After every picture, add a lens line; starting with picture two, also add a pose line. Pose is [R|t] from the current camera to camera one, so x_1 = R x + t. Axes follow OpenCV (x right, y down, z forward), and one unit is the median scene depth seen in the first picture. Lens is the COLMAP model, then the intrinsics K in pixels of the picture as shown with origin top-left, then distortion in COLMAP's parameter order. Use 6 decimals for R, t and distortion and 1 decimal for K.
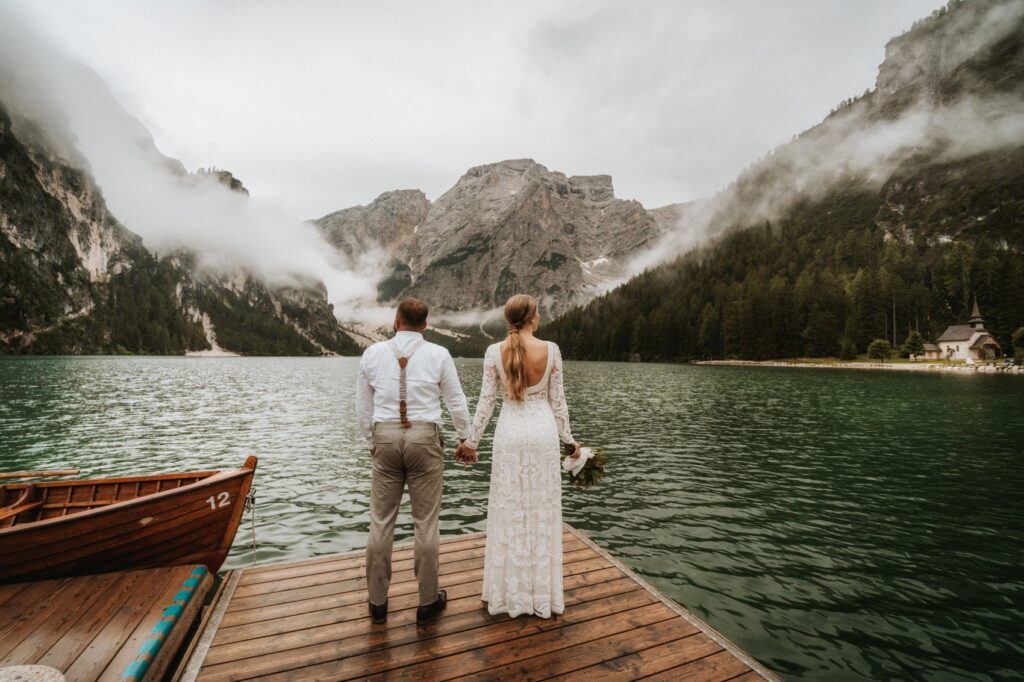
lens RADIAL K [[427.9, 0, 509.0], [0, 427.9, 338.5], [0, 0, 1]] dist [-0.019200, 0.000132]
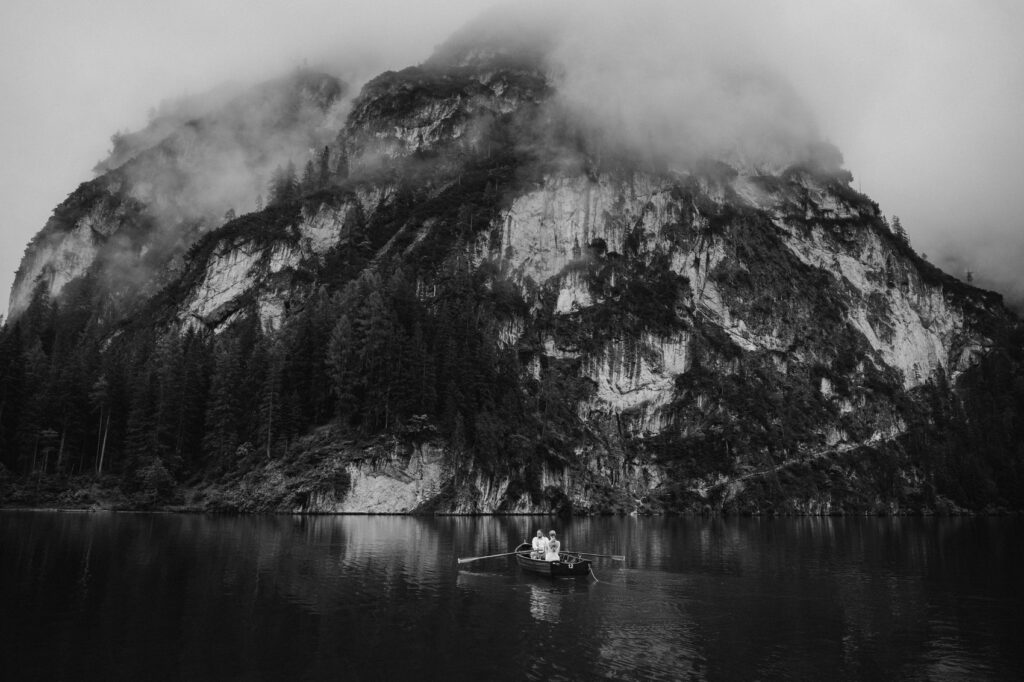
lens RADIAL K [[684.4, 0, 516.4], [0, 684.4, 344.7], [0, 0, 1]] dist [-0.005634, -0.002175]
pose [[0.076491, -0.243946, -0.966767, -0.129351], [0.037508, 0.969626, -0.241700, 0.019761], [0.996364, -0.017774, 0.083318, 0.465278]]
